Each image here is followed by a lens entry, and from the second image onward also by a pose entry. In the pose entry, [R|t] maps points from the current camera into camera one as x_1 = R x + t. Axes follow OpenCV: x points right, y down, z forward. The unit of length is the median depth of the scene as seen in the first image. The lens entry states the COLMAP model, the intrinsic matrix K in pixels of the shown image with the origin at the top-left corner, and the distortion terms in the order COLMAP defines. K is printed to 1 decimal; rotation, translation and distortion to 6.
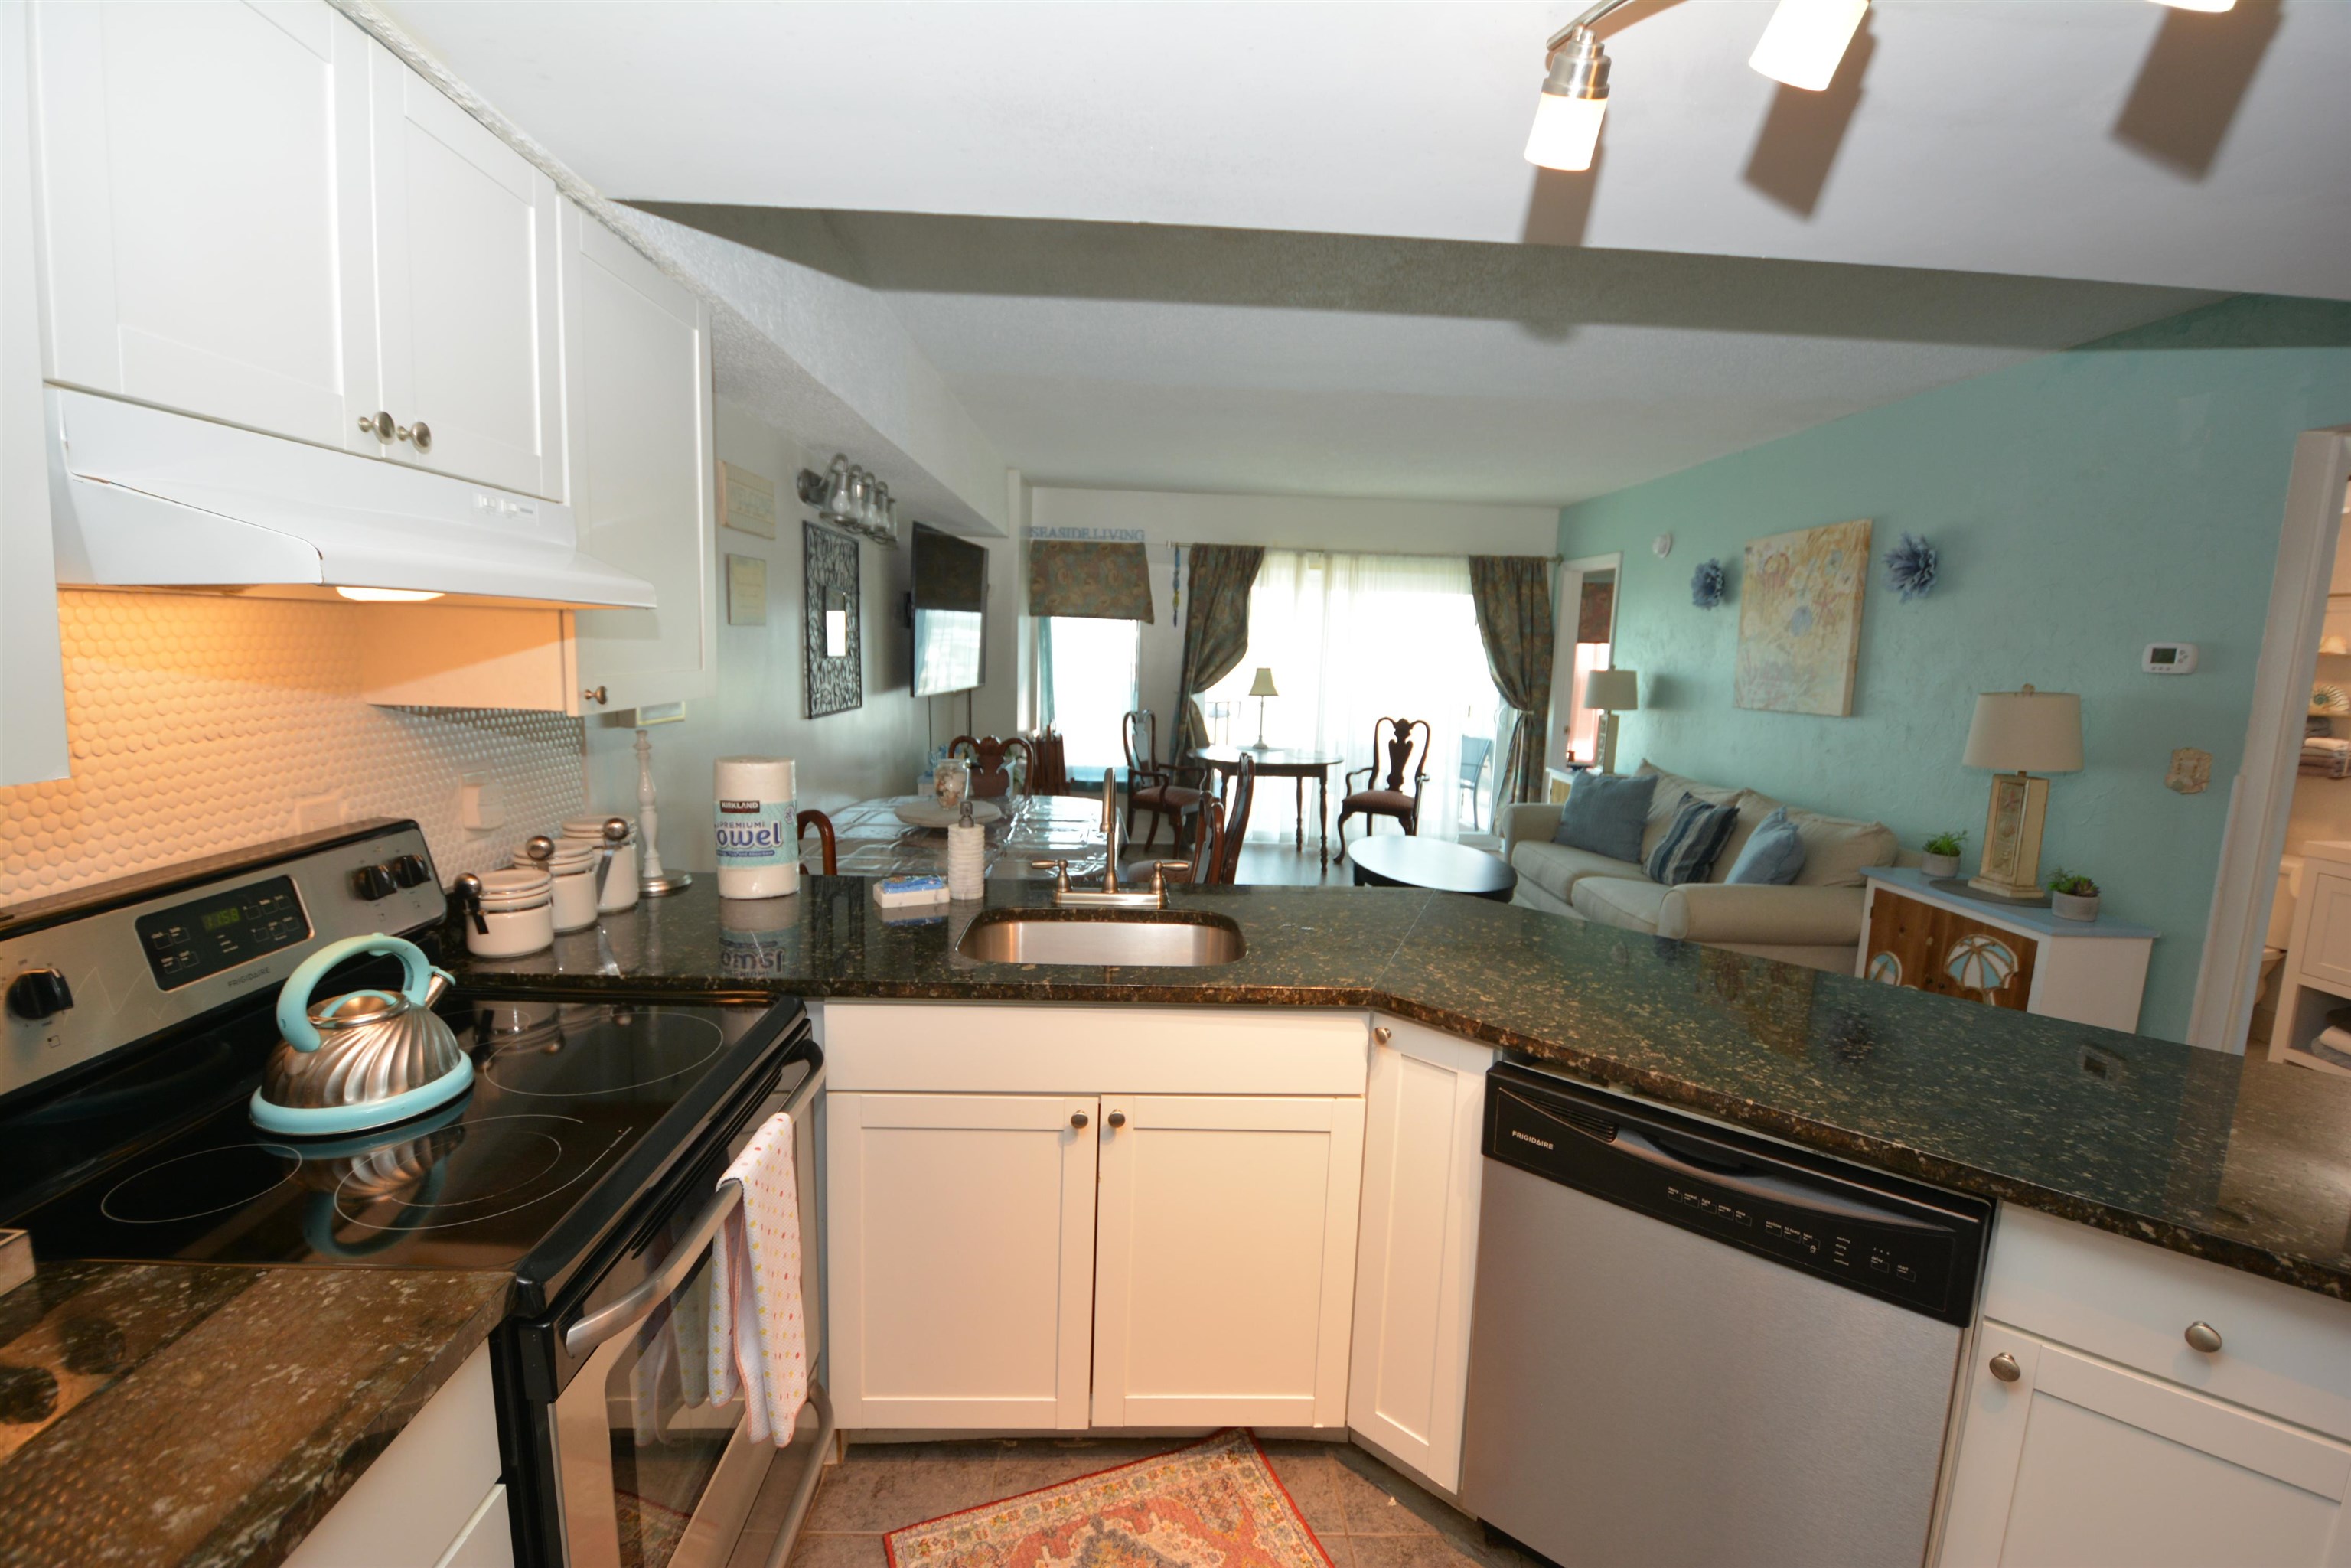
lens RADIAL K [[1024.9, 0, 1175.9], [0, 1024.9, 784.5], [0, 0, 1]] dist [-0.001266, -0.012483]
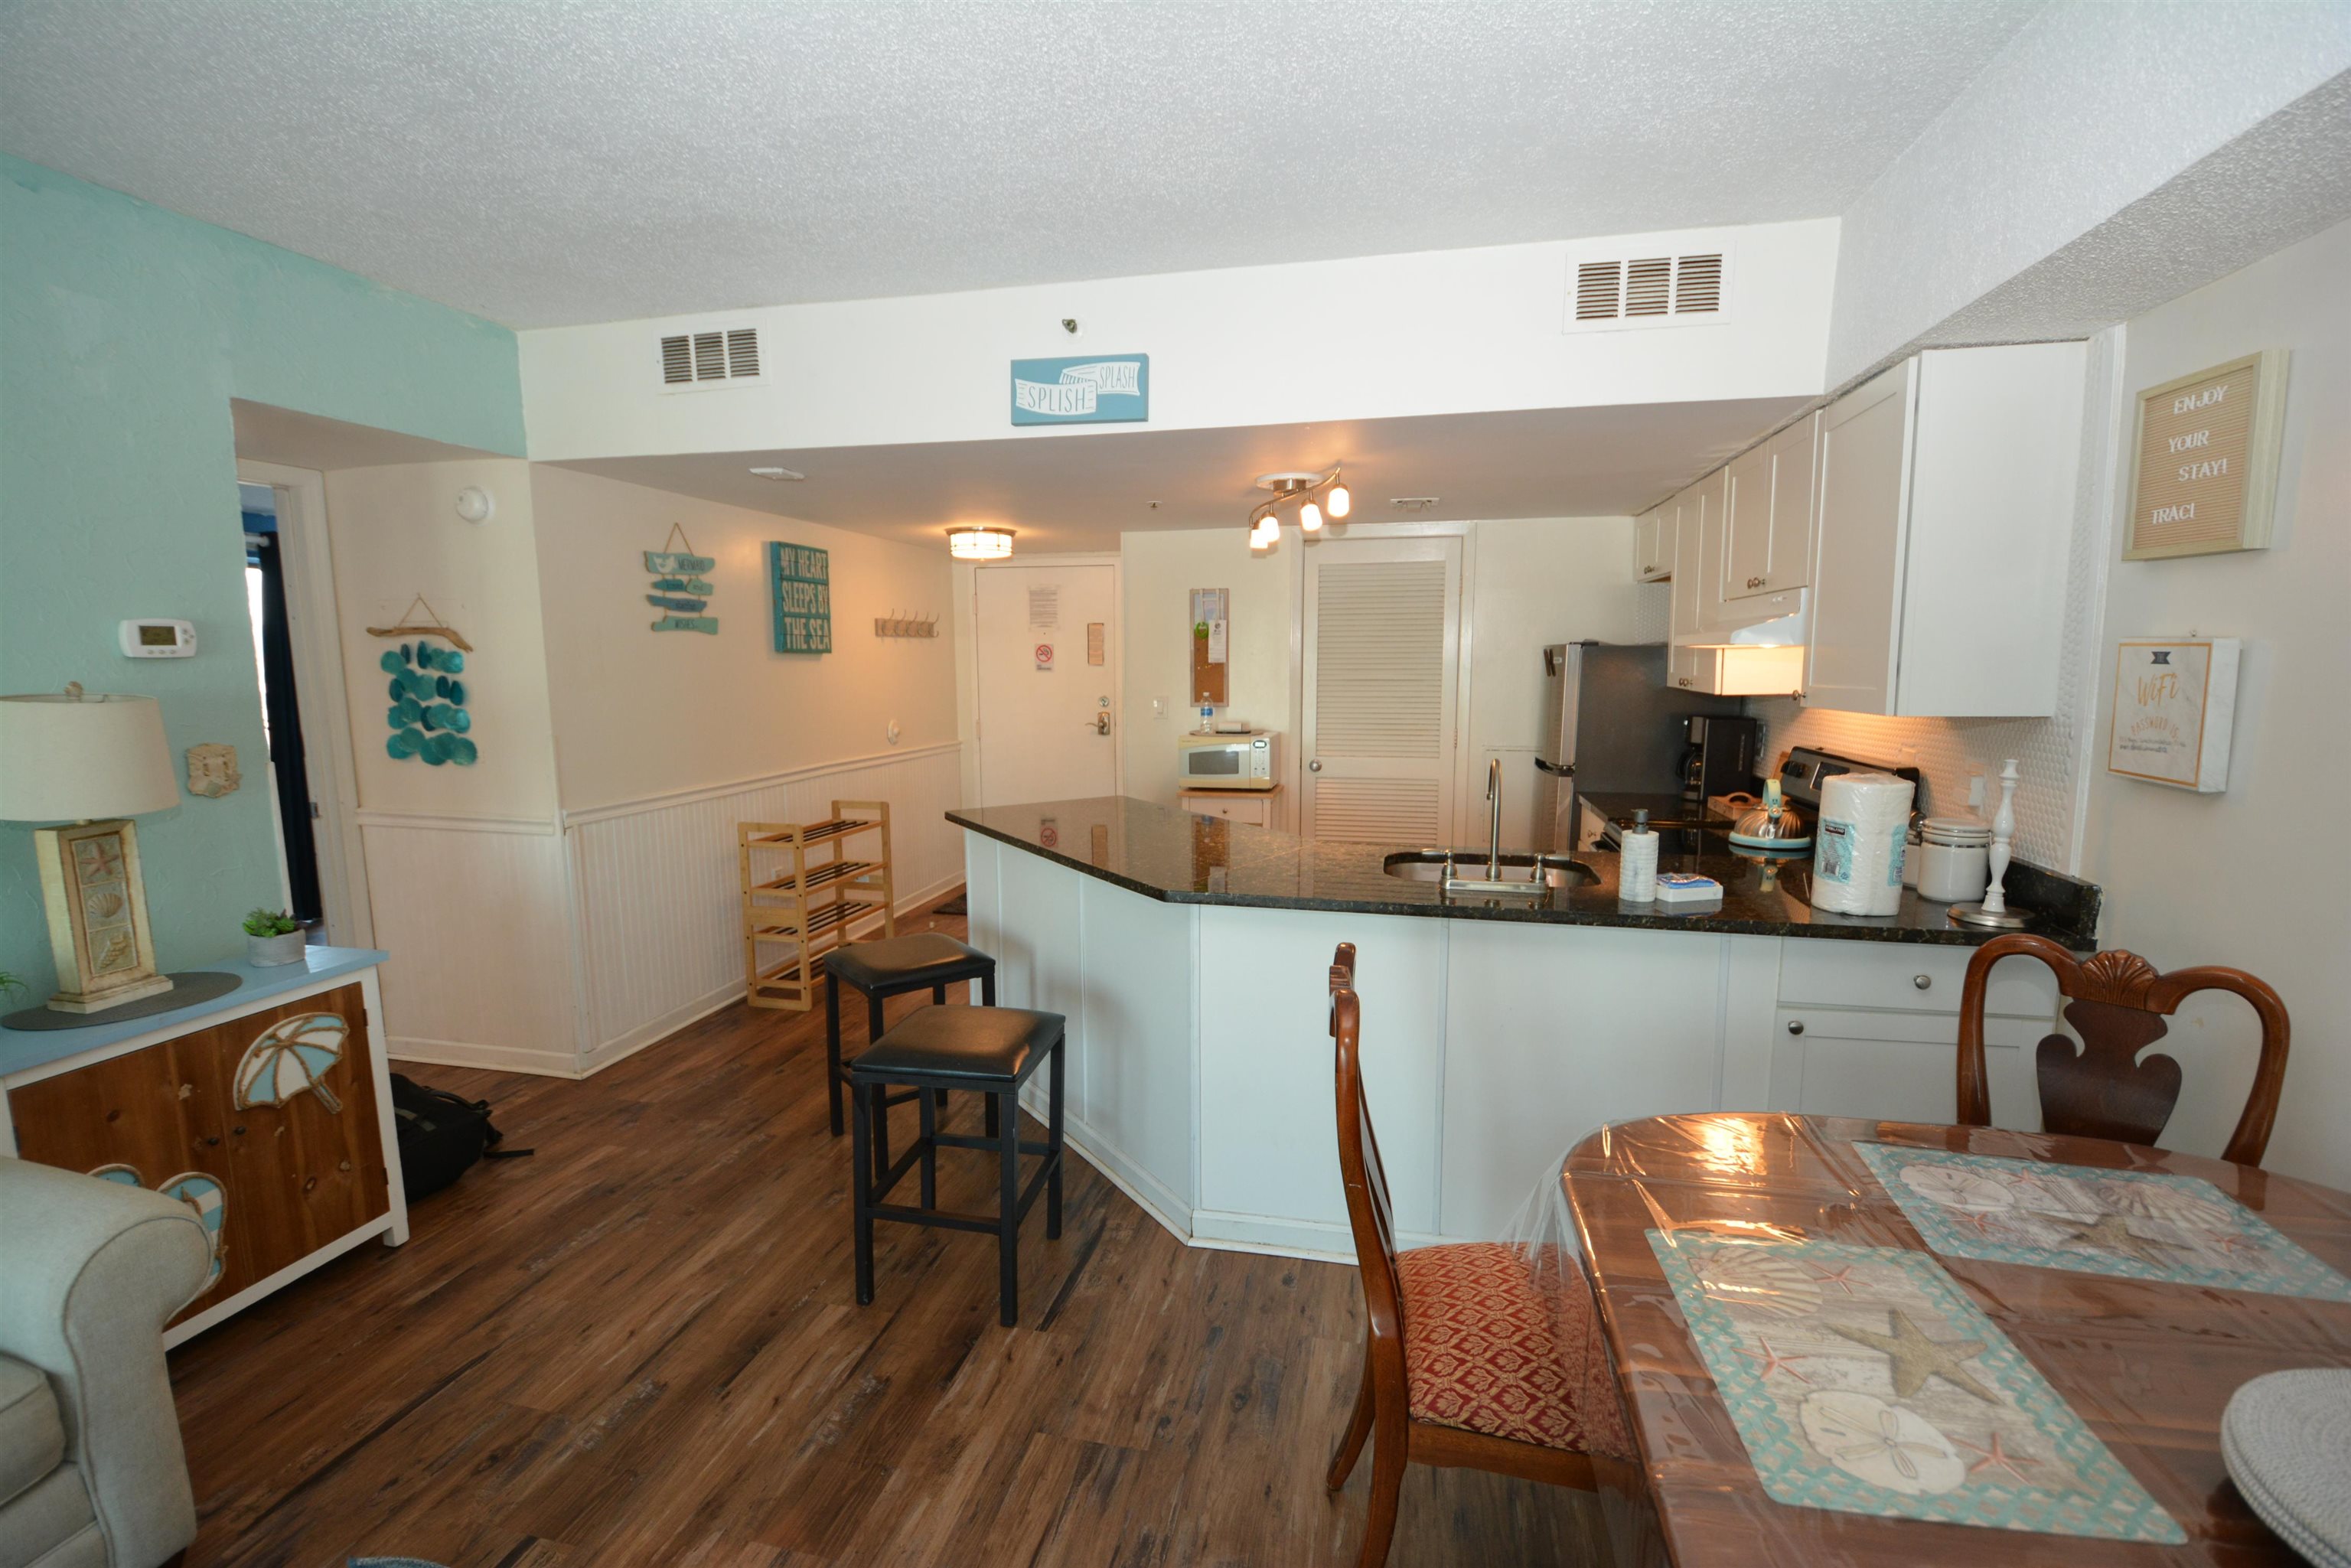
lens RADIAL K [[1024.9, 0, 1176.1], [0, 1024.9, 794.3], [0, 0, 1]] dist [-0.001266, -0.012483]
pose [[-0.966812, -0.060155, 0.248306, -0.000688], [0.008738, 0.963532, 0.267451, -0.085920], [-0.255339, 0.260745, -0.931029, 0.633611]]
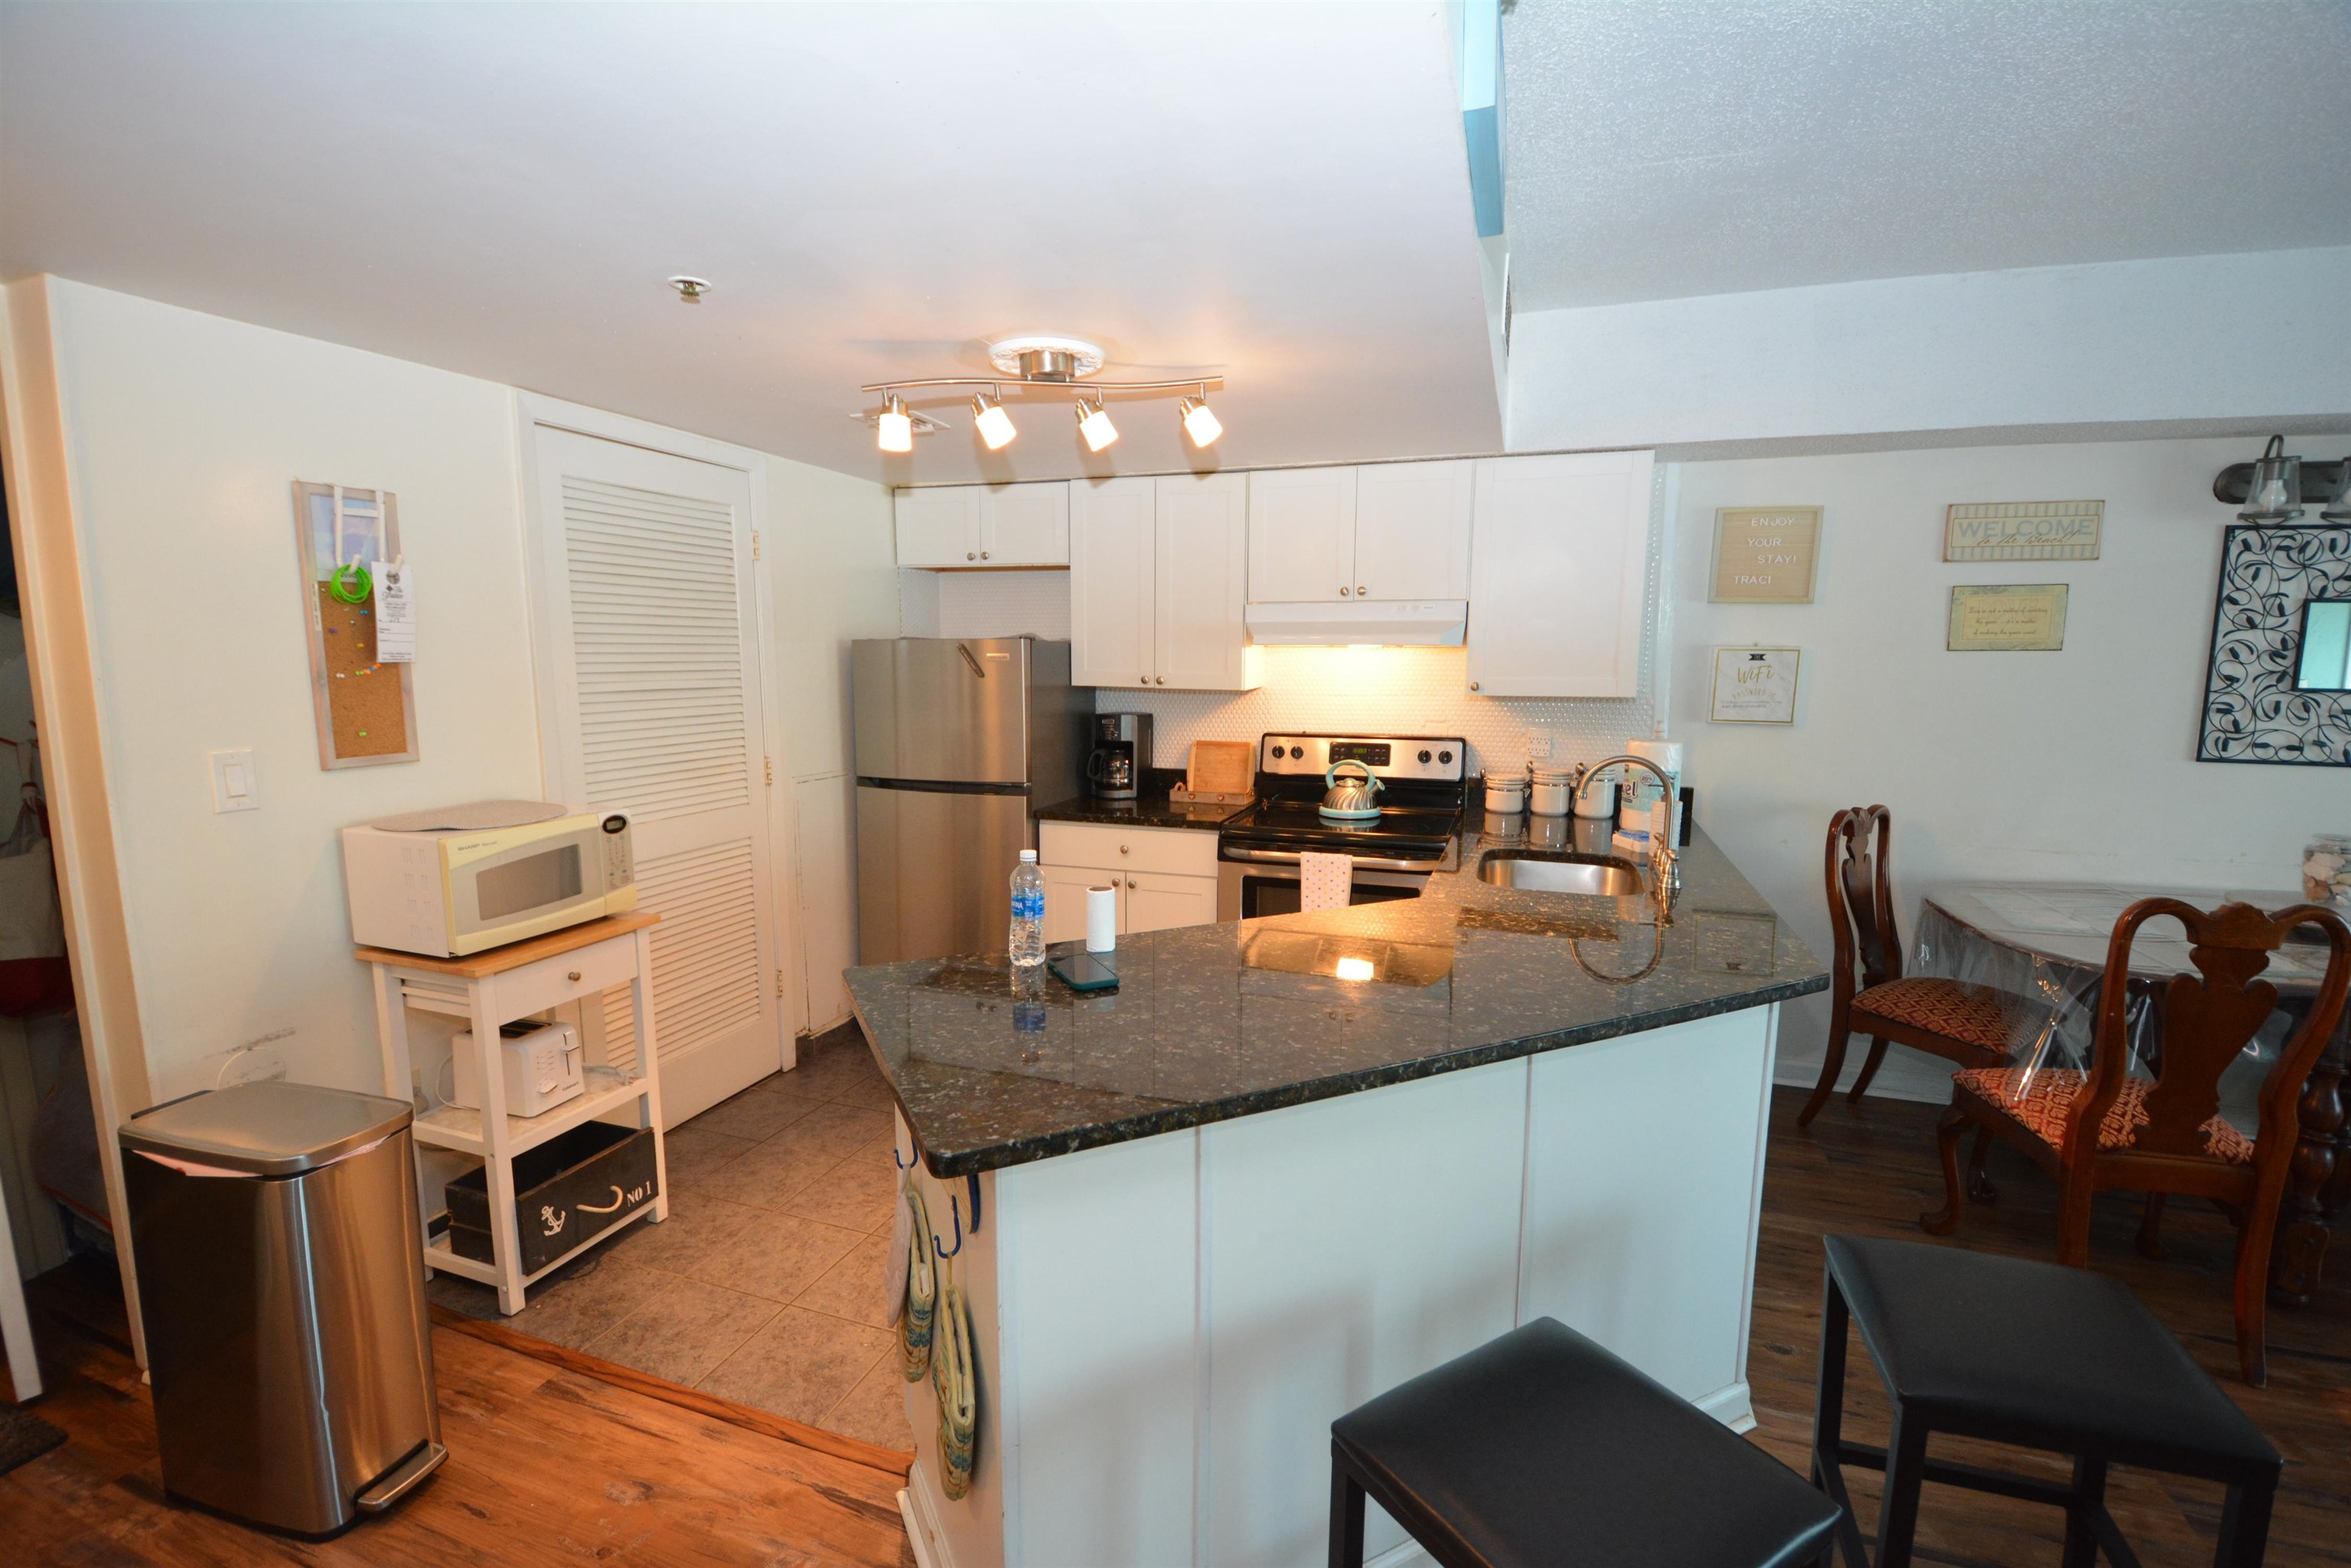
lens RADIAL K [[1024.9, 0, 1176.0], [0, 1024.9, 800.0], [0, 0, 1]] dist [-0.001266, -0.012483]
pose [[-0.365091, 0.100921, -0.925485, 0.364373], [-0.140351, 0.976779, 0.161881, -0.025022], [0.920331, 0.188994, -0.342449, 0.264570]]
